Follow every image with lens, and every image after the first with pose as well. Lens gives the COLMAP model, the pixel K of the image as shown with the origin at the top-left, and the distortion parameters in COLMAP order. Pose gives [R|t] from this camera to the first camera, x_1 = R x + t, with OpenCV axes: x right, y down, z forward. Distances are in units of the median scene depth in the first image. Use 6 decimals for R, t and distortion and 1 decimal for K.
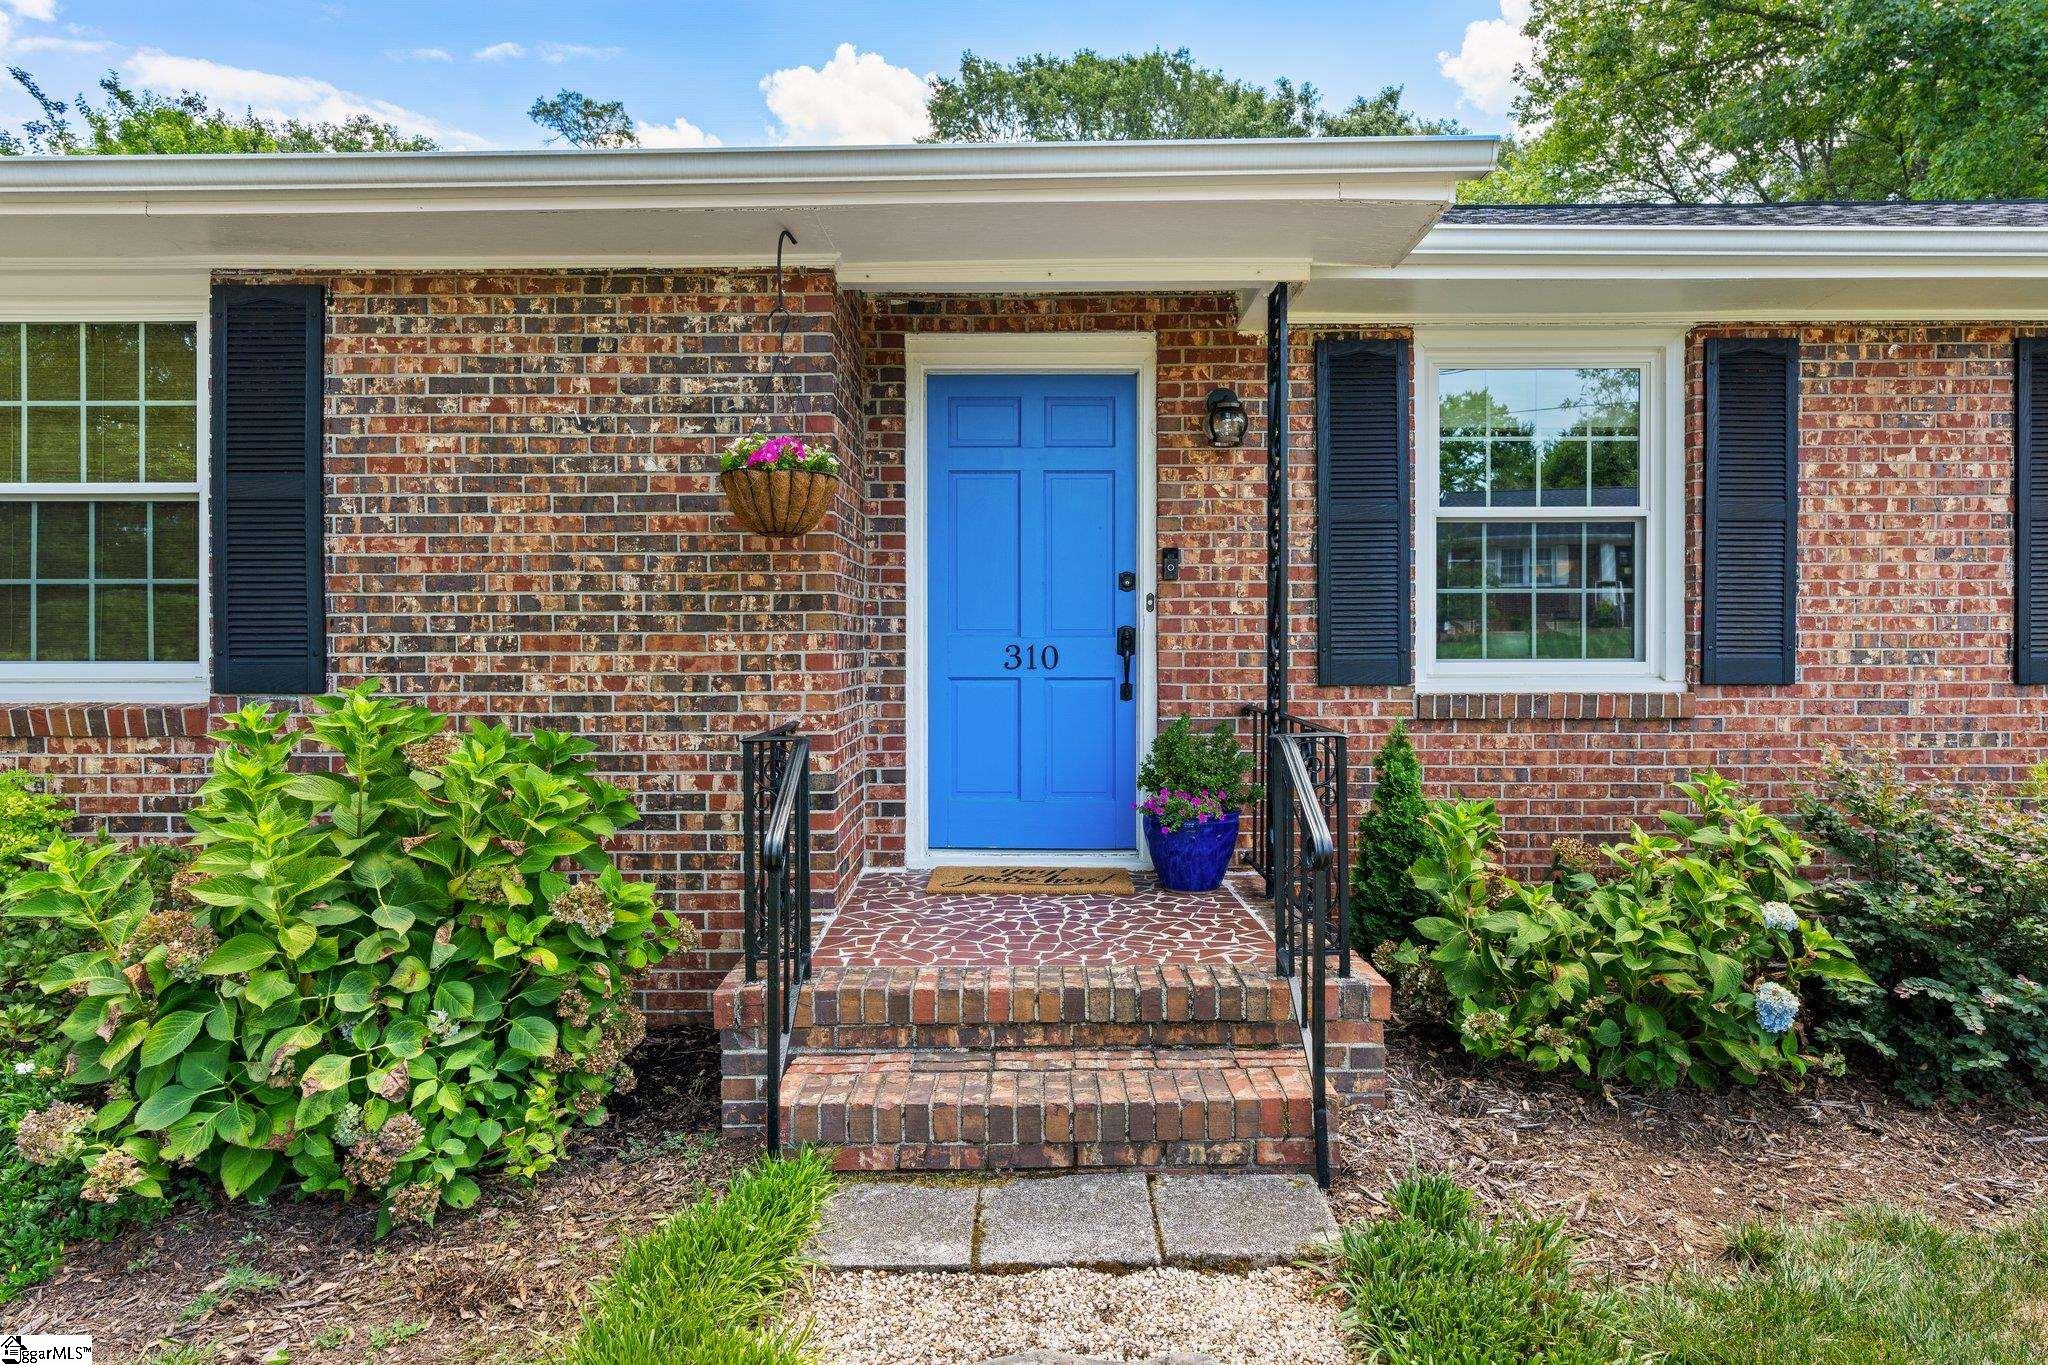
lens RADIAL K [[1150.7, 0, 1028.3], [0, 1150.7, 663.0], [0, 0, 1]] dist [-0.002278, 0.001744]
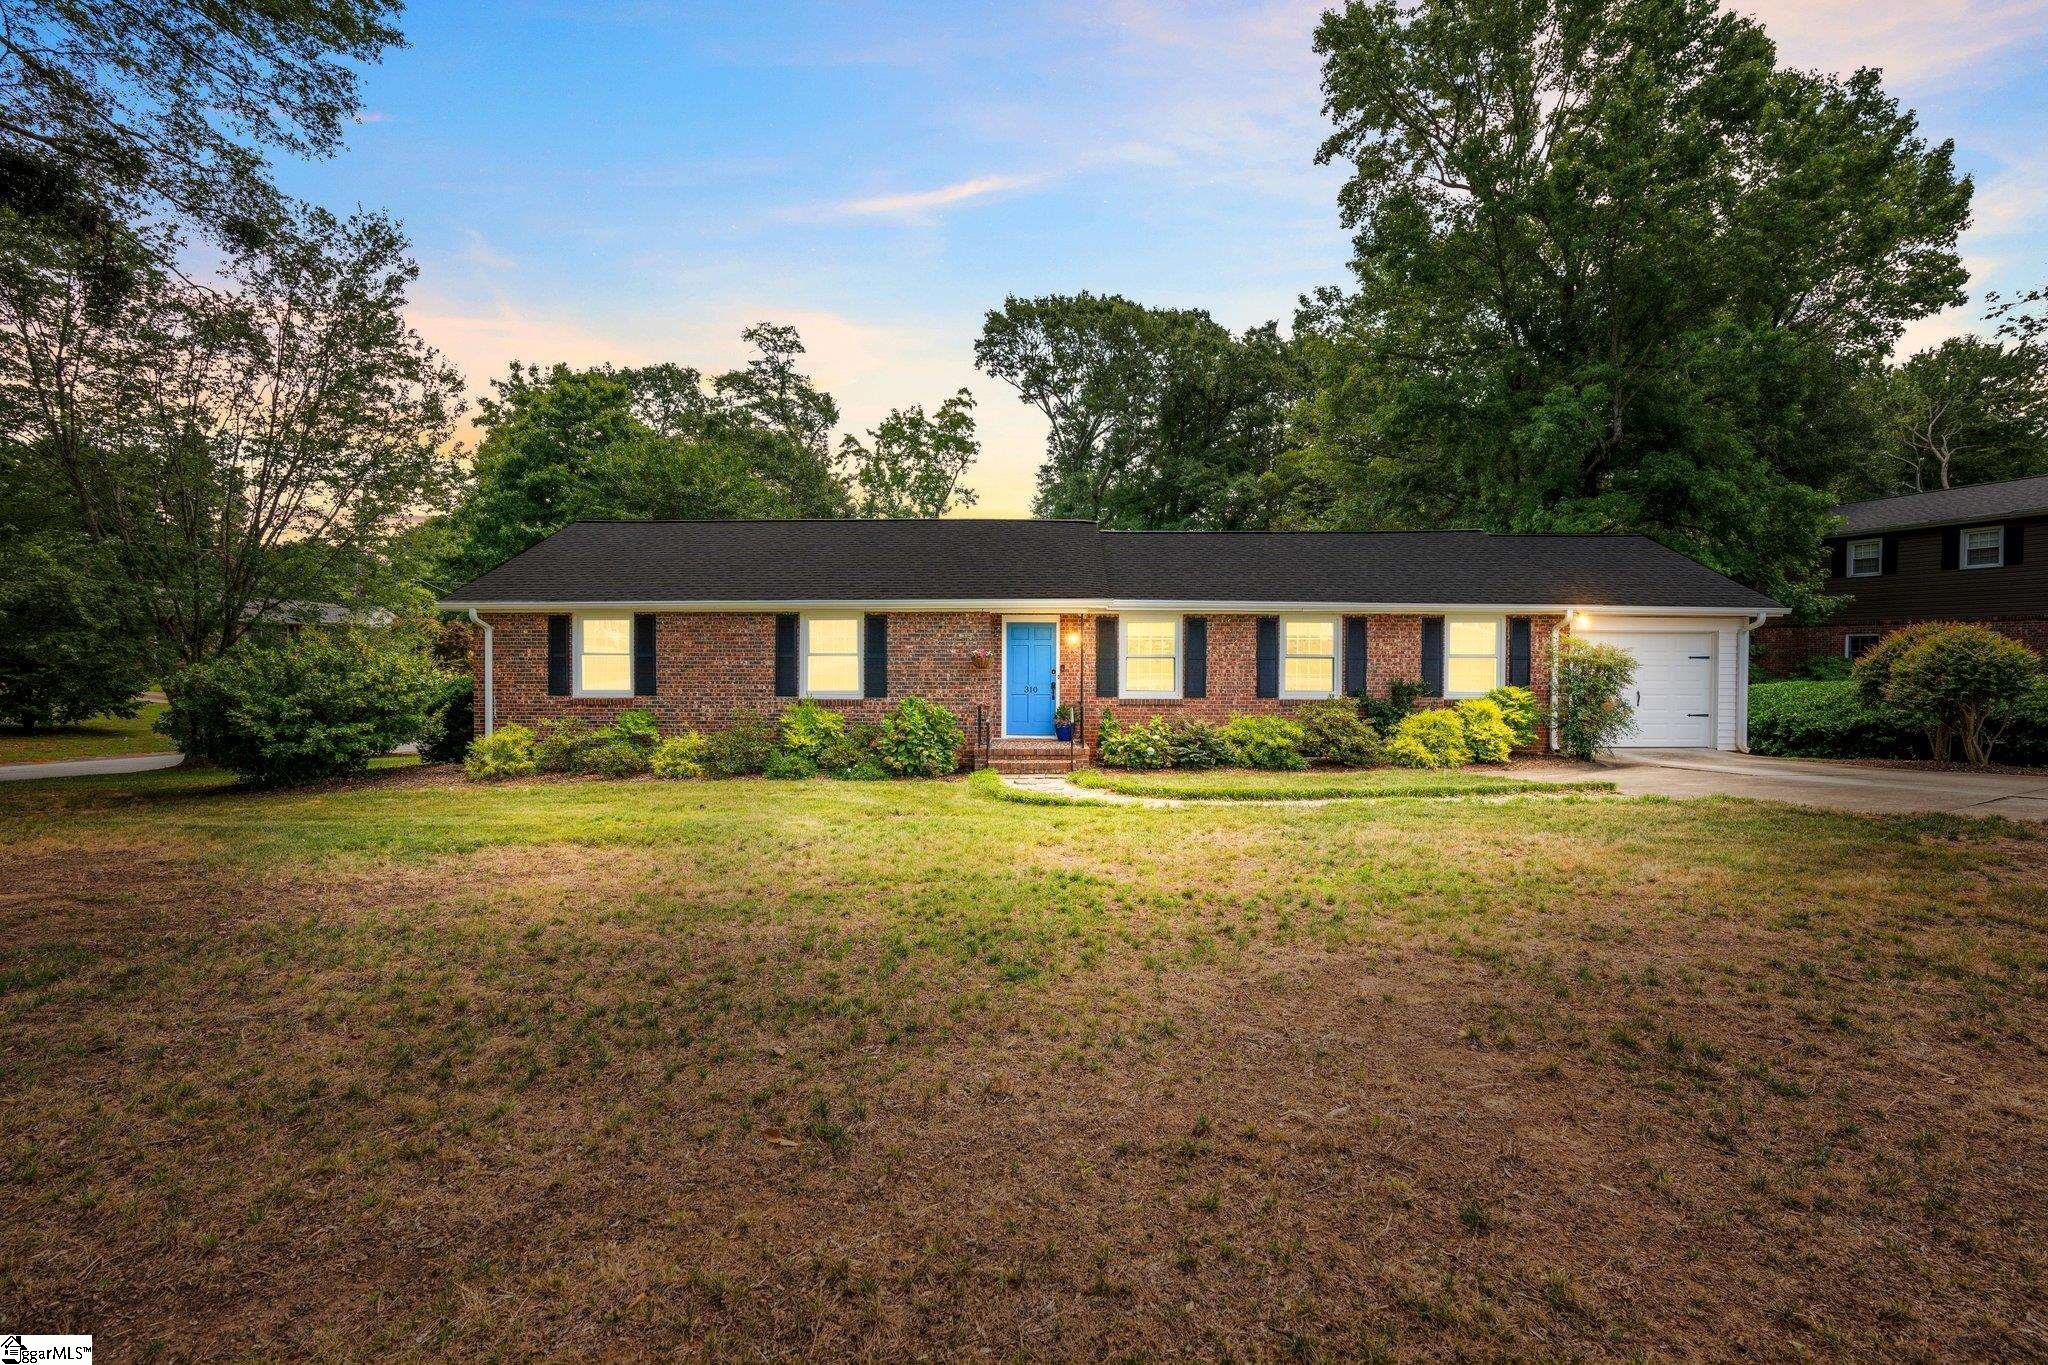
lens RADIAL K [[930.5, 0, 1027.9], [0, 930.5, 673.1], [0, 0, 1]] dist [-0.012214, 0.006973]
pose [[0.999639, 0.005034, -0.026376, 0.085475], [-0.004926, 0.999979, 0.004184, -0.083146], [0.026396, -0.004052, 0.999643, -2.539114]]
